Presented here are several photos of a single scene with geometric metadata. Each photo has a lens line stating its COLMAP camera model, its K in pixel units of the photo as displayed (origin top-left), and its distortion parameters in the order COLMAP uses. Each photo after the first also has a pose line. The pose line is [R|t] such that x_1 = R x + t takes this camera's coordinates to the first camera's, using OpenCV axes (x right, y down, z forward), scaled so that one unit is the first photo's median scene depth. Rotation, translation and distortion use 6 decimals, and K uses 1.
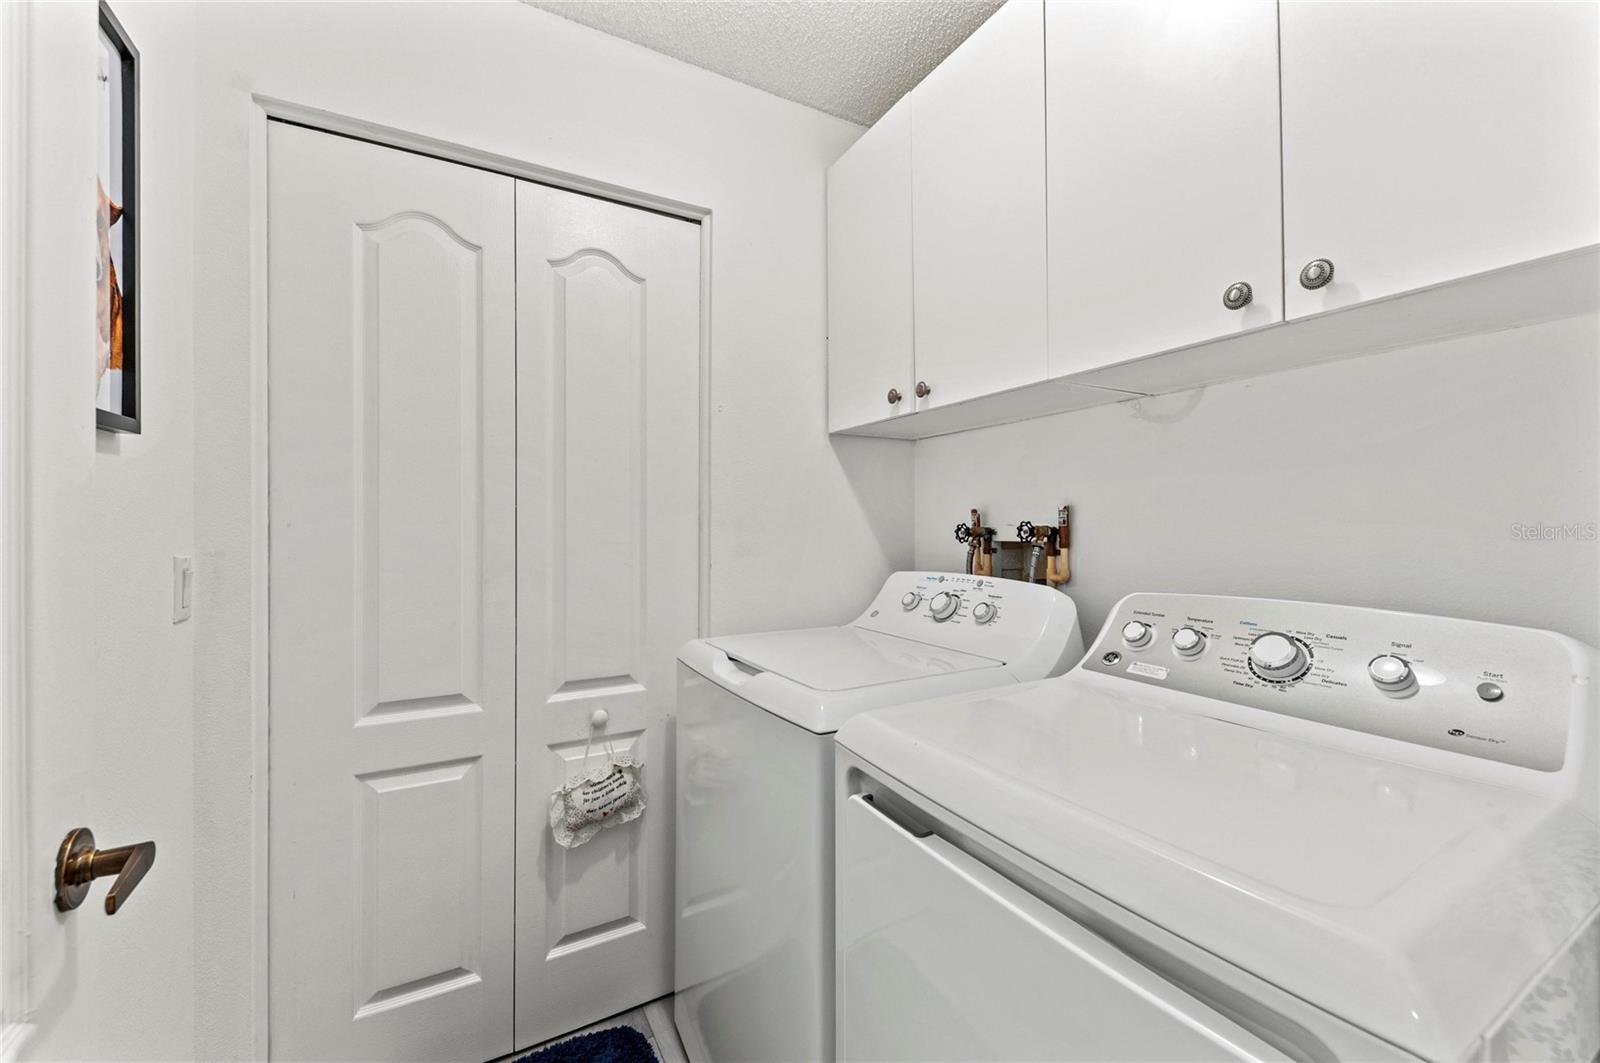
lens RADIAL K [[639.3, 0, 805.8], [0, 639.3, 525.9], [0, 0, 1]] dist [0.002956, -0.003752]
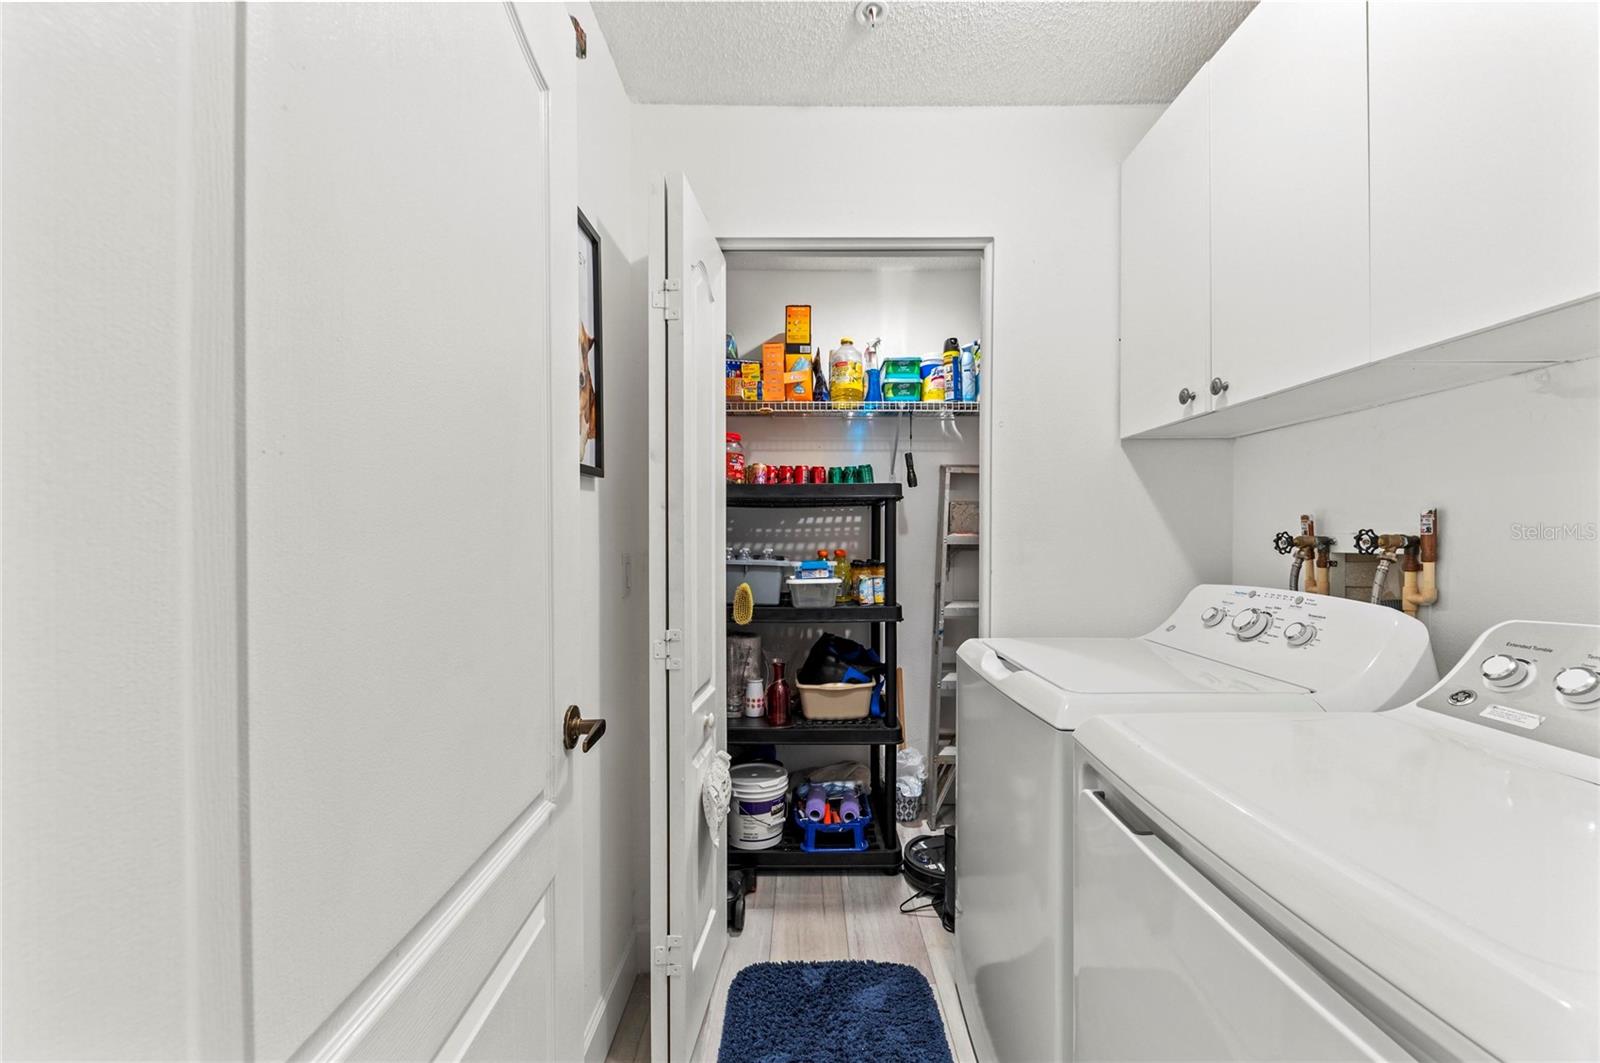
lens RADIAL K [[631.1, 0, 807.3], [0, 631.1, 544.3], [0, 0, 1]] dist [0.002240, -0.000713]
pose [[0.871101, 0.007442, -0.491048, 0.111093], [0.000304, 0.999877, 0.015693, -0.000662], [0.491104, -0.013819, 0.870991, -0.080507]]
